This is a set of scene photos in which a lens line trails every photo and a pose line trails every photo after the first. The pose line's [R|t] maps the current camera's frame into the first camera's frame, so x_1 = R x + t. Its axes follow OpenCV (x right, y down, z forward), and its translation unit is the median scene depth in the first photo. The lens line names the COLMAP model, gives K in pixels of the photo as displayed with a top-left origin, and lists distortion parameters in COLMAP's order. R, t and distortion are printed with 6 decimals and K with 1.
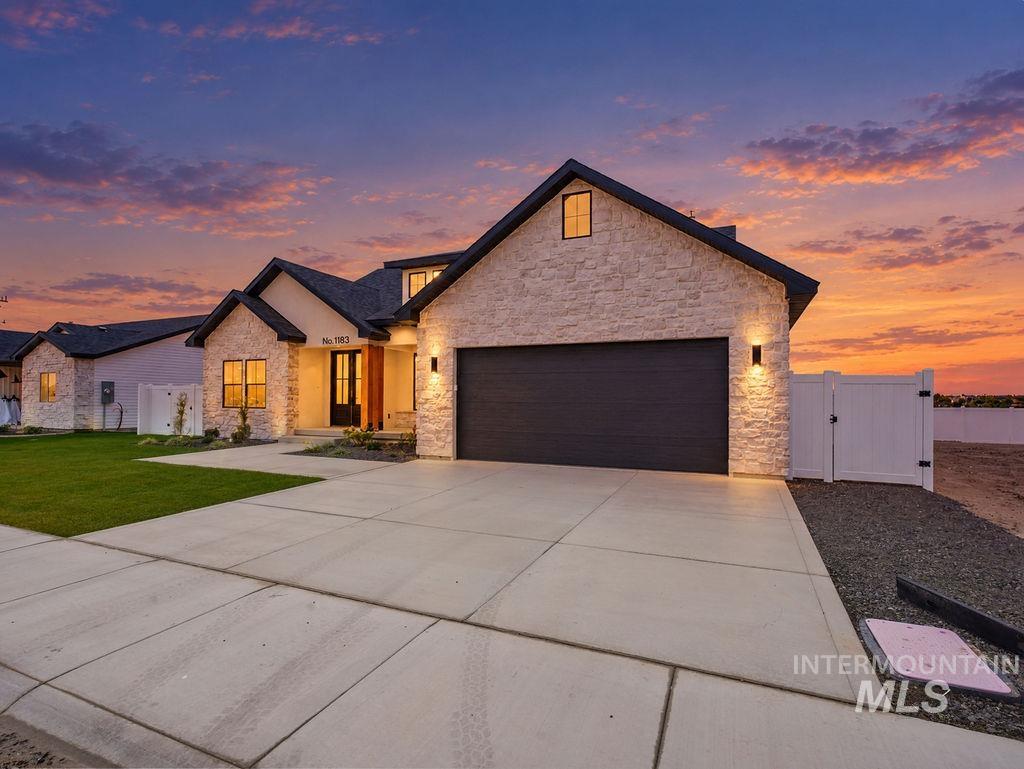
lens RADIAL K [[530.9, 0, 508.4], [0, 530.9, 386.9], [0, 0, 1]] dist [-0.004886, -0.000172]
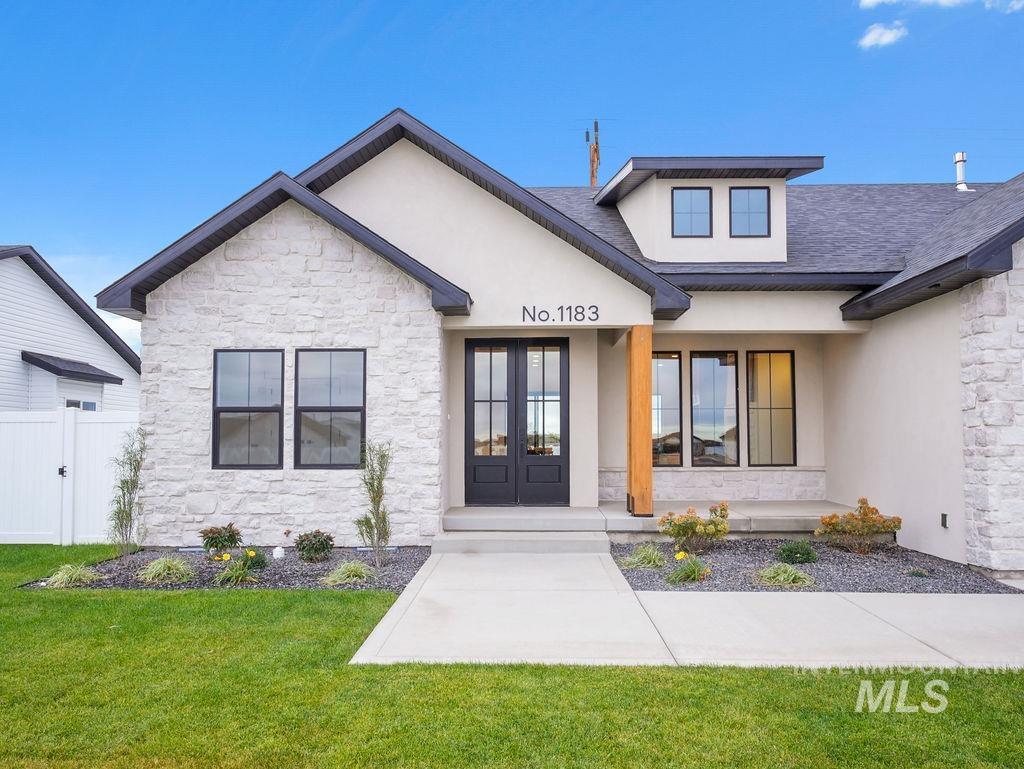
lens RADIAL K [[736.3, 0, 517.7], [0, 736.3, 387.1], [0, 0, 1]] dist [0.005545, 0.001378]
pose [[0.918952, 0.023432, 0.393672, -0.789844], [-0.004111, 0.998748, -0.049852, 0.007081], [-0.394347, 0.044193, 0.917898, 0.590618]]
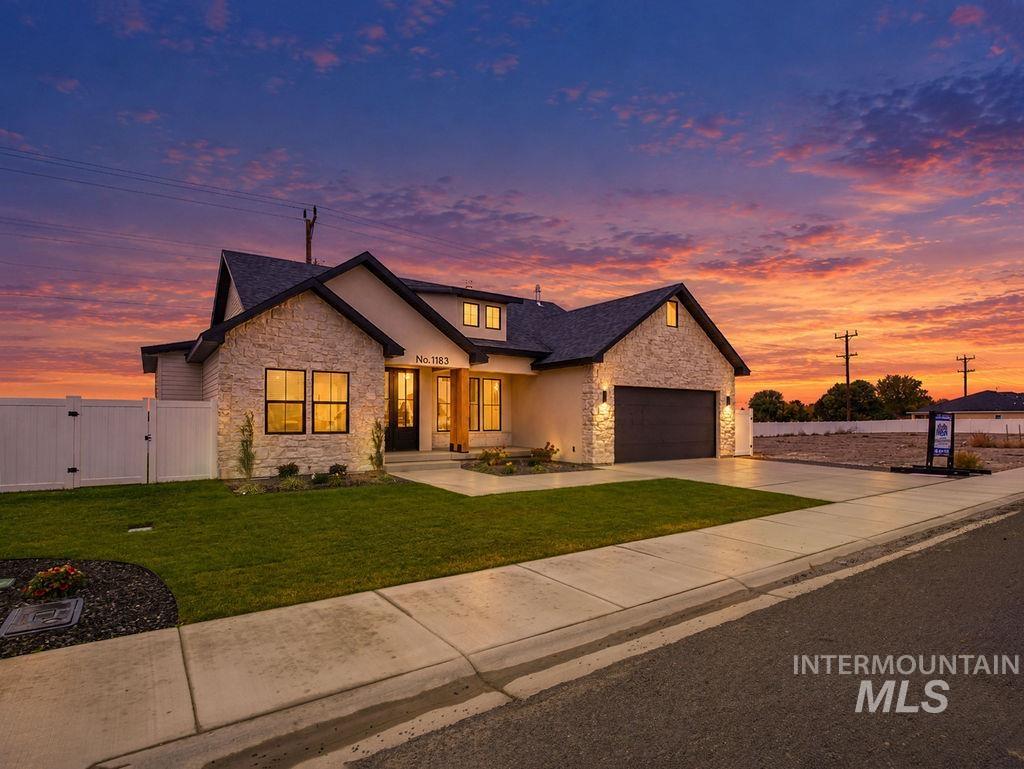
lens RADIAL K [[530.9, 0, 507.2], [0, 530.9, 387.1], [0, 0, 1]] dist [-0.004886, -0.000172]
pose [[0.501064, 0.046783, 0.864145, -1.423084], [-0.023634, 0.998905, -0.040374, -0.004417], [-0.865087, -0.000193, 0.501621, 0.532517]]
